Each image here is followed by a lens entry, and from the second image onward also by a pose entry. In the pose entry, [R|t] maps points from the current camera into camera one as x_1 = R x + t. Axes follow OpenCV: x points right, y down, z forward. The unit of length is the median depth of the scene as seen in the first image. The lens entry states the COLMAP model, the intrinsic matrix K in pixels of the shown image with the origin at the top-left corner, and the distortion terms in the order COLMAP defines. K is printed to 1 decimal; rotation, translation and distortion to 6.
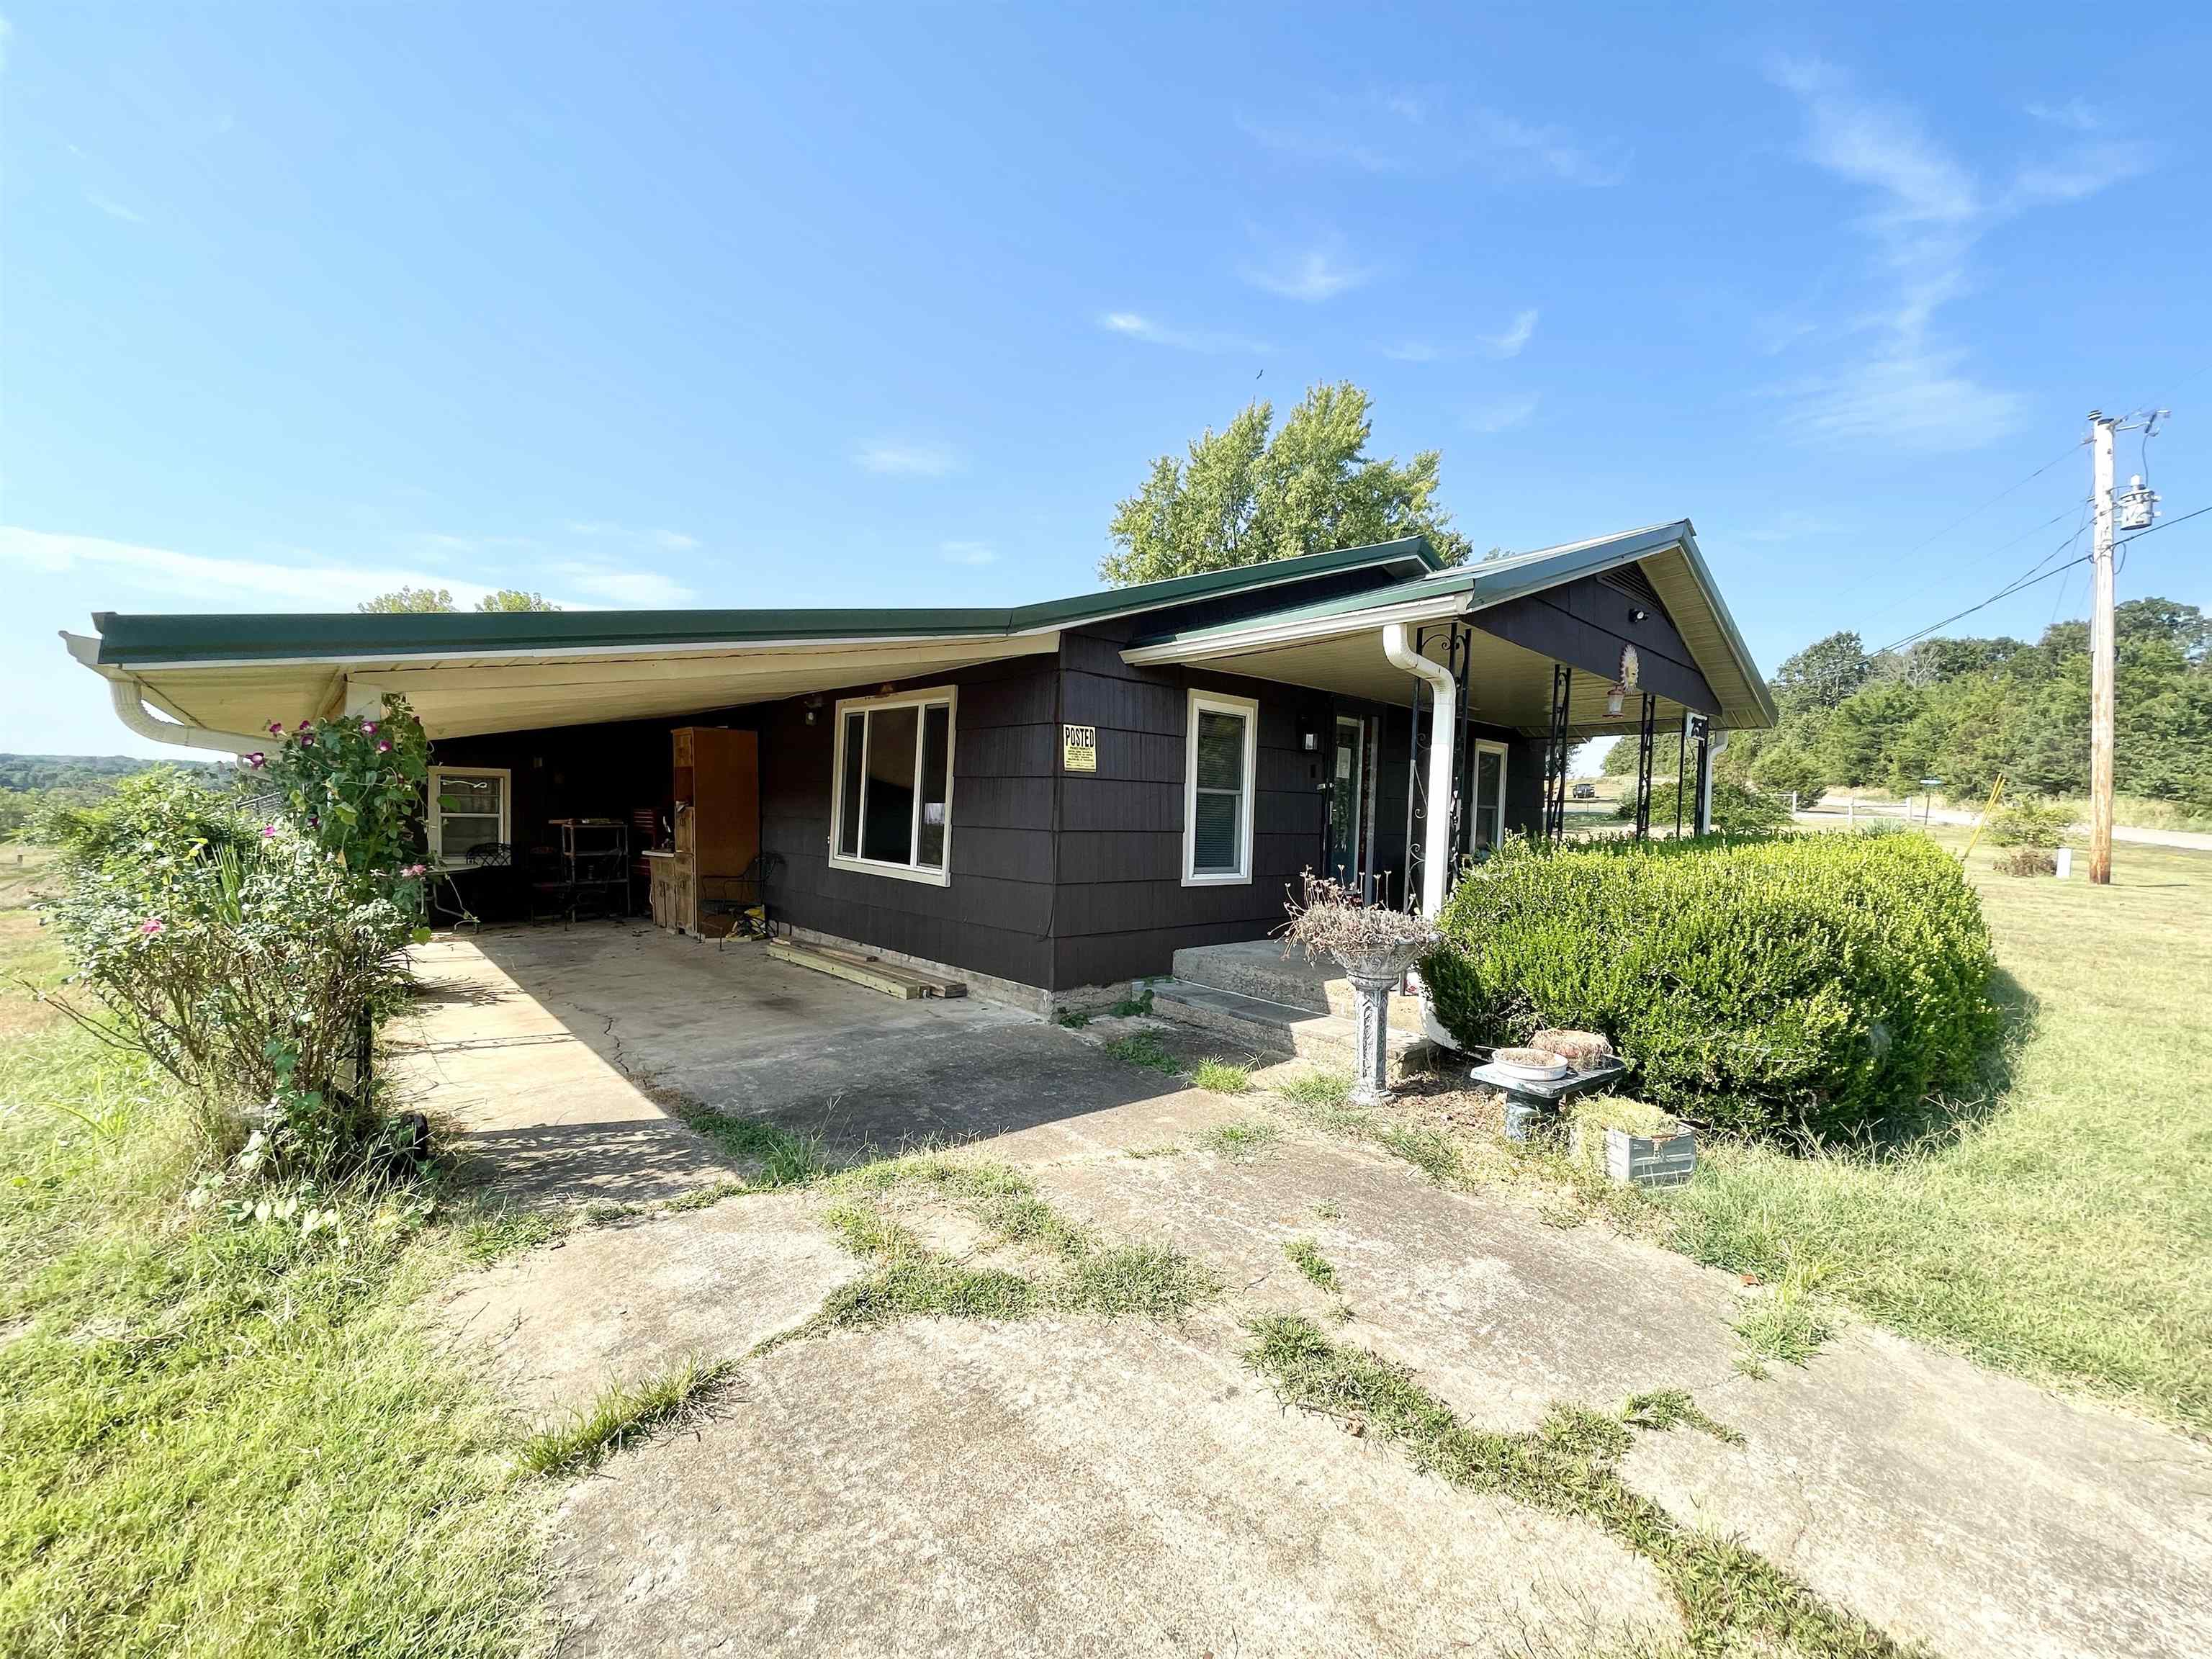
lens RADIAL K [[883.2, 0, 1106.0], [0, 883.2, 829.5], [0, 0, 1]] dist [0.000205, -0.000027]
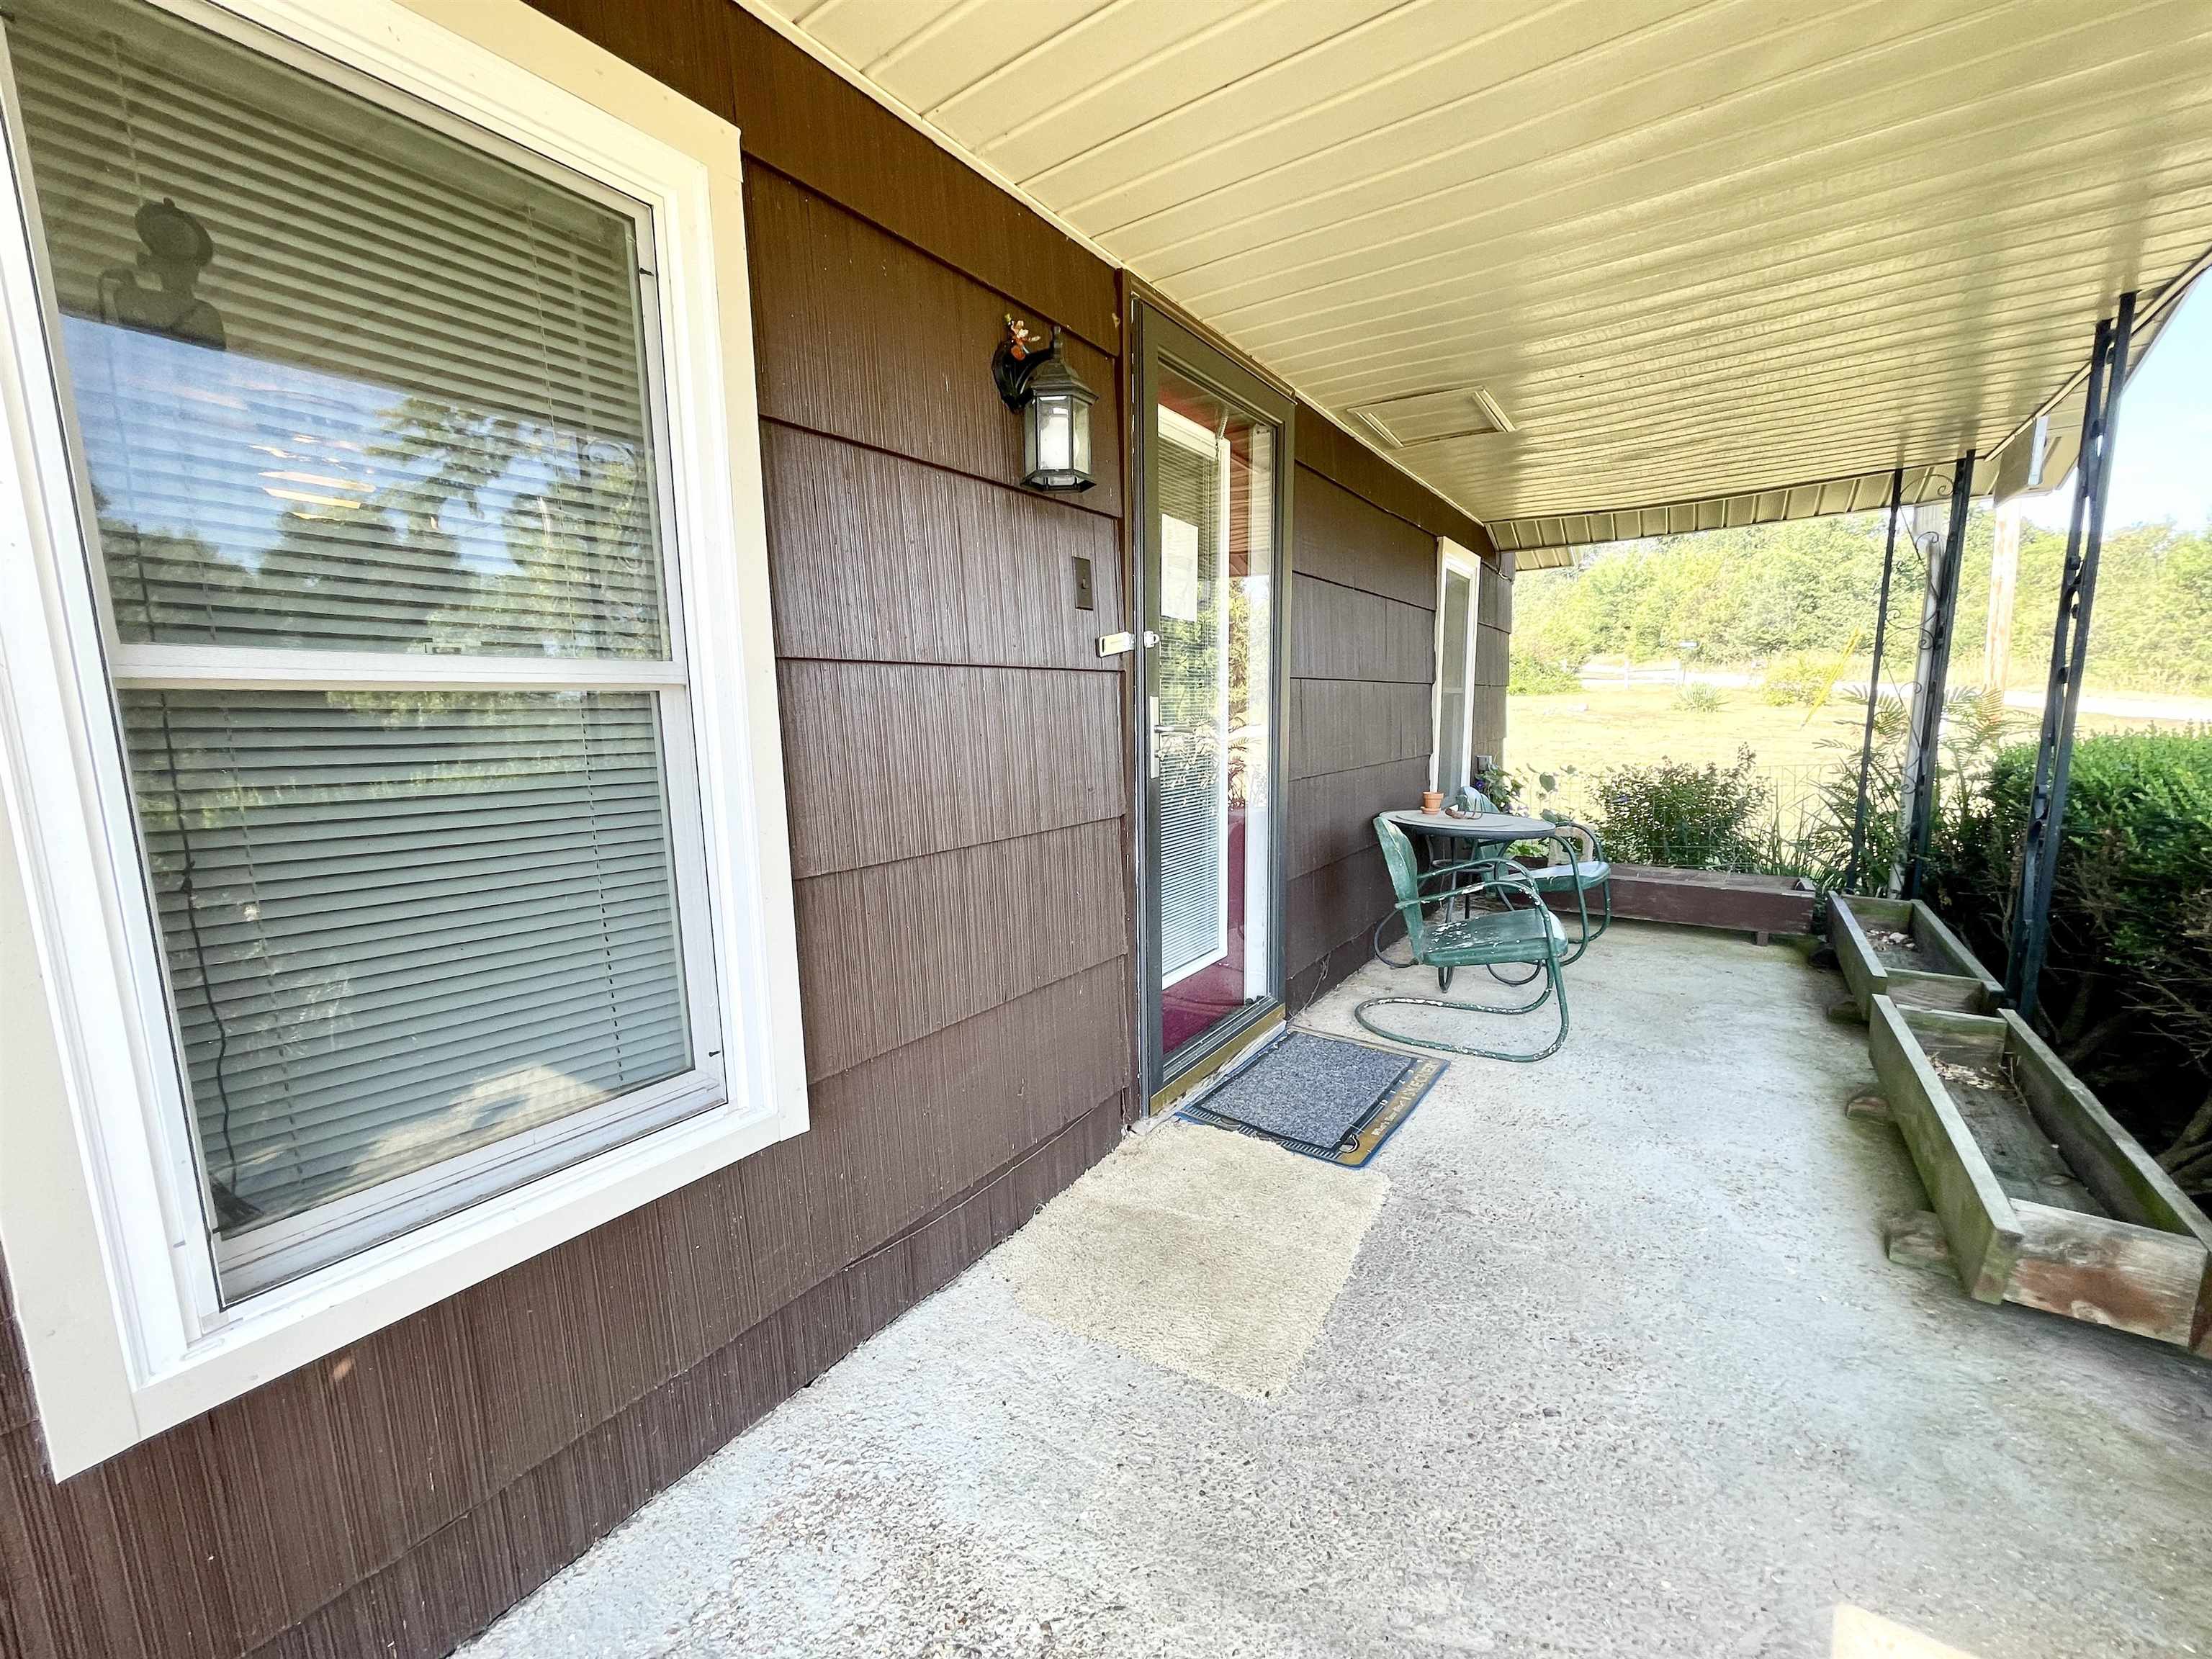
lens RADIAL K [[883.2, 0, 1106.0], [0, 883.2, 829.5], [0, 0, 1]] dist [0.000205, -0.000027]
pose [[0.972438, -0.076373, 0.220301, 0.040597], [0.048992, 0.990669, 0.127182, -0.006042], [-0.227958, -0.112883, 0.967105, 0.168179]]
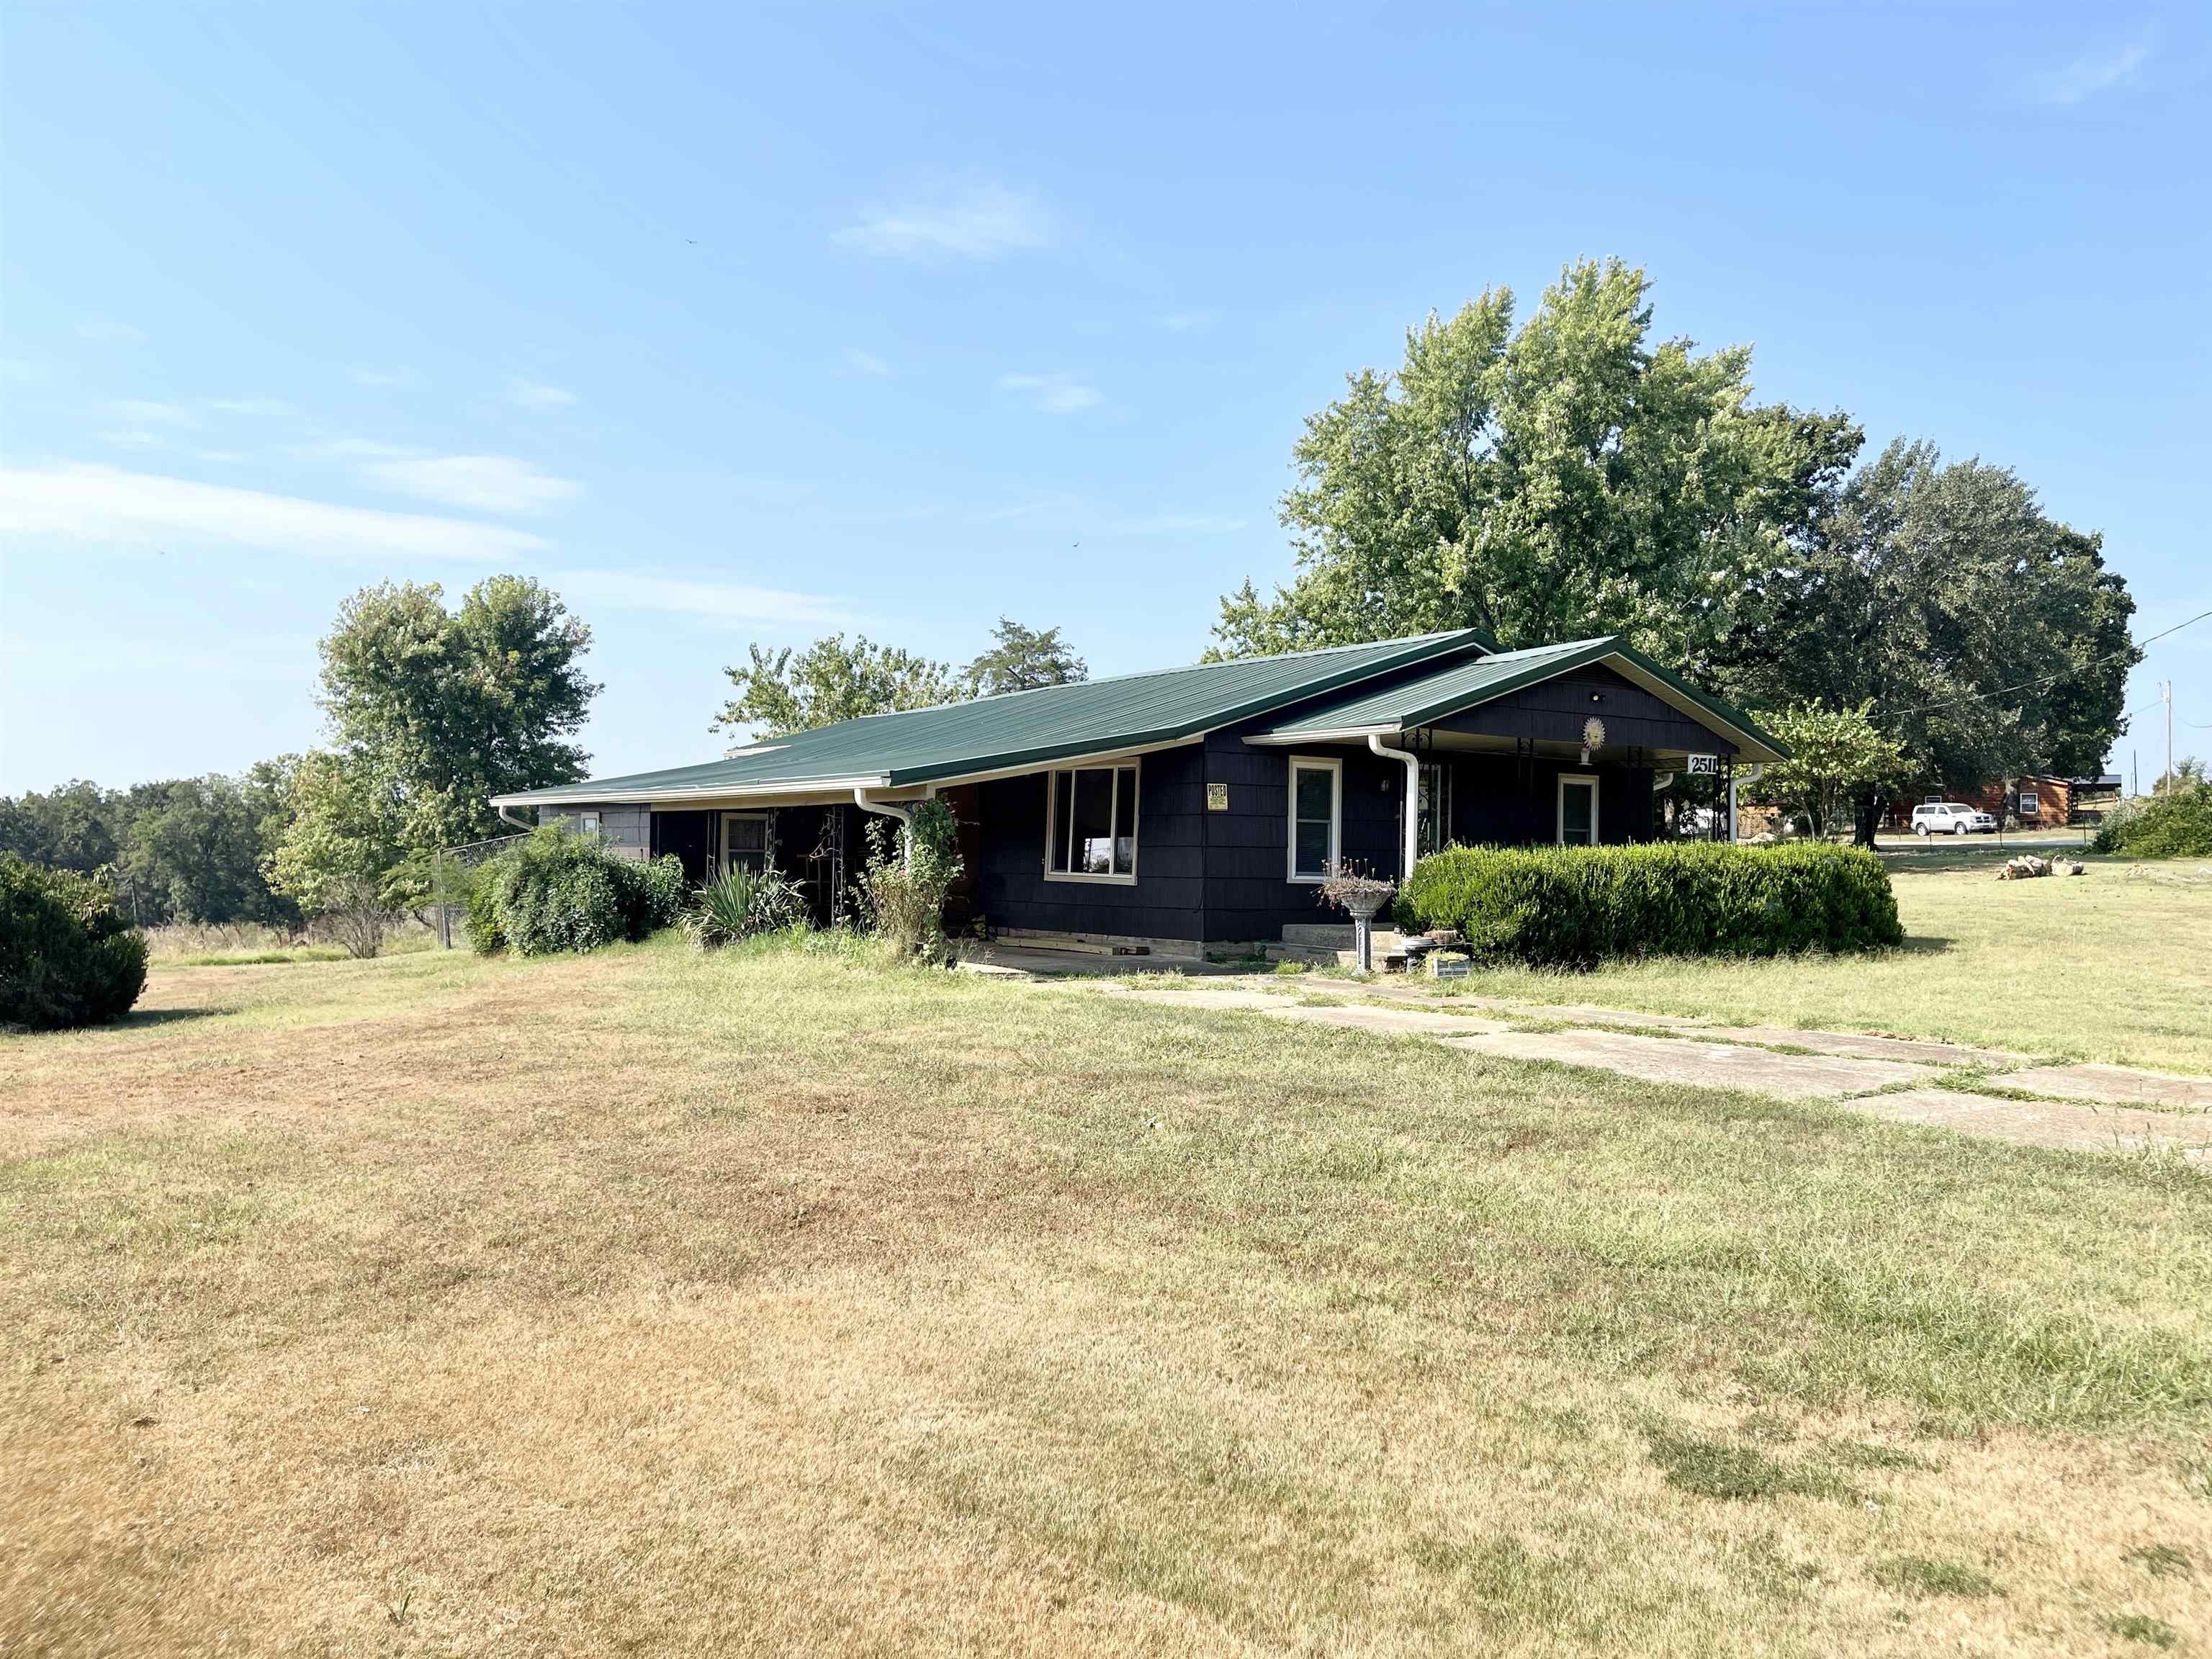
lens RADIAL K [[1621.6, 0, 1106.0], [0, 1621.6, 829.5], [0, 0, 1]] dist [0.004946, 0.001538]
pose [[0.991152, -0.014510, -0.131933, 0.028377], [0.008385, 0.998866, -0.046865, 0.019405], [0.132464, 0.045344, 0.990150, -0.356298]]
